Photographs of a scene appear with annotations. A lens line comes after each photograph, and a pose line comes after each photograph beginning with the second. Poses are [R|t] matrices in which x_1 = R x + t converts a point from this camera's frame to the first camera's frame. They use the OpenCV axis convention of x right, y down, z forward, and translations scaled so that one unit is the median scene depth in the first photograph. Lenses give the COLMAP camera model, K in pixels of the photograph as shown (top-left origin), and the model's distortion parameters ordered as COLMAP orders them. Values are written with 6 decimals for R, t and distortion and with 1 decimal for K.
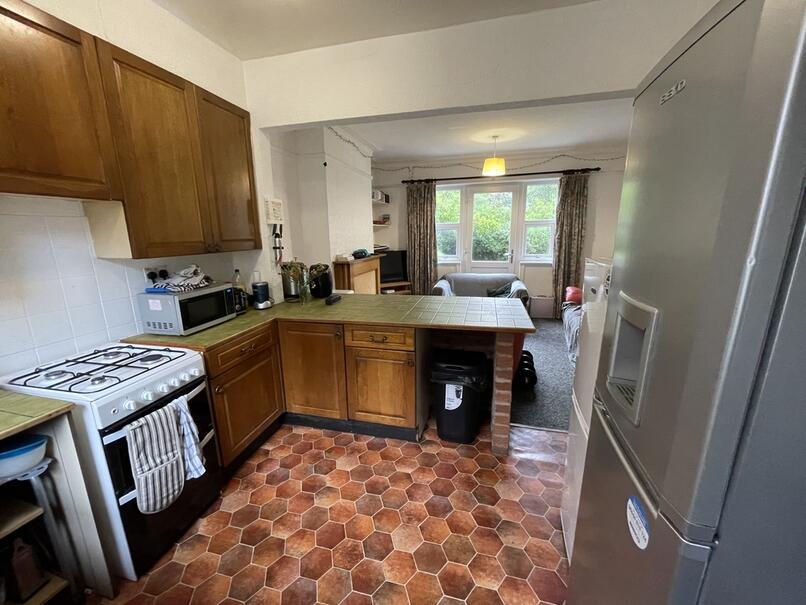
lens RADIAL K [[322.3, 0, 399.1], [0, 322.3, 302.9], [0, 0, 1]] dist [-0.003576, 0.001597]
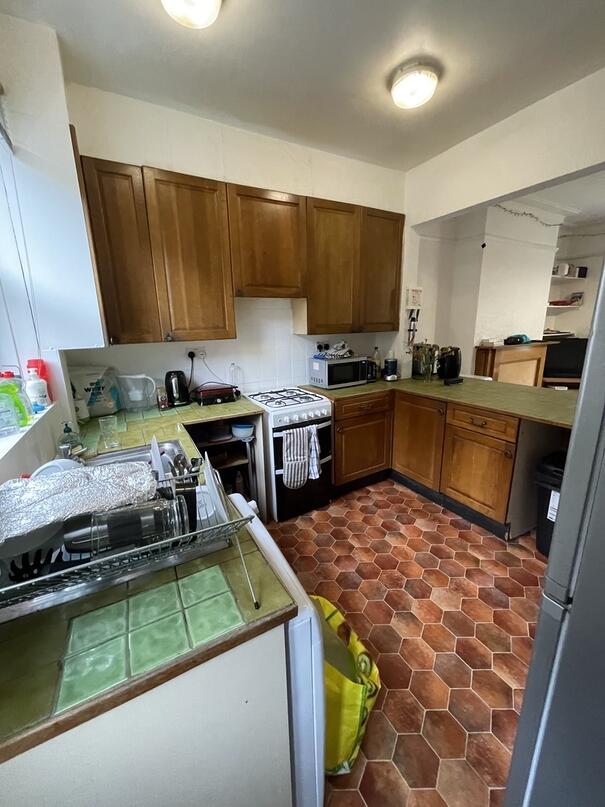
lens RADIAL K [[323.0, 0, 305.0], [0, 323.0, 400.5], [0, 0, 1]] dist [0.000036, -0.000270]
pose [[0.697593, 0.166658, -0.696842, 0.256805], [-0.141508, 0.985462, 0.094025, 0.027241], [0.702381, 0.033018, 0.711035, -0.097393]]
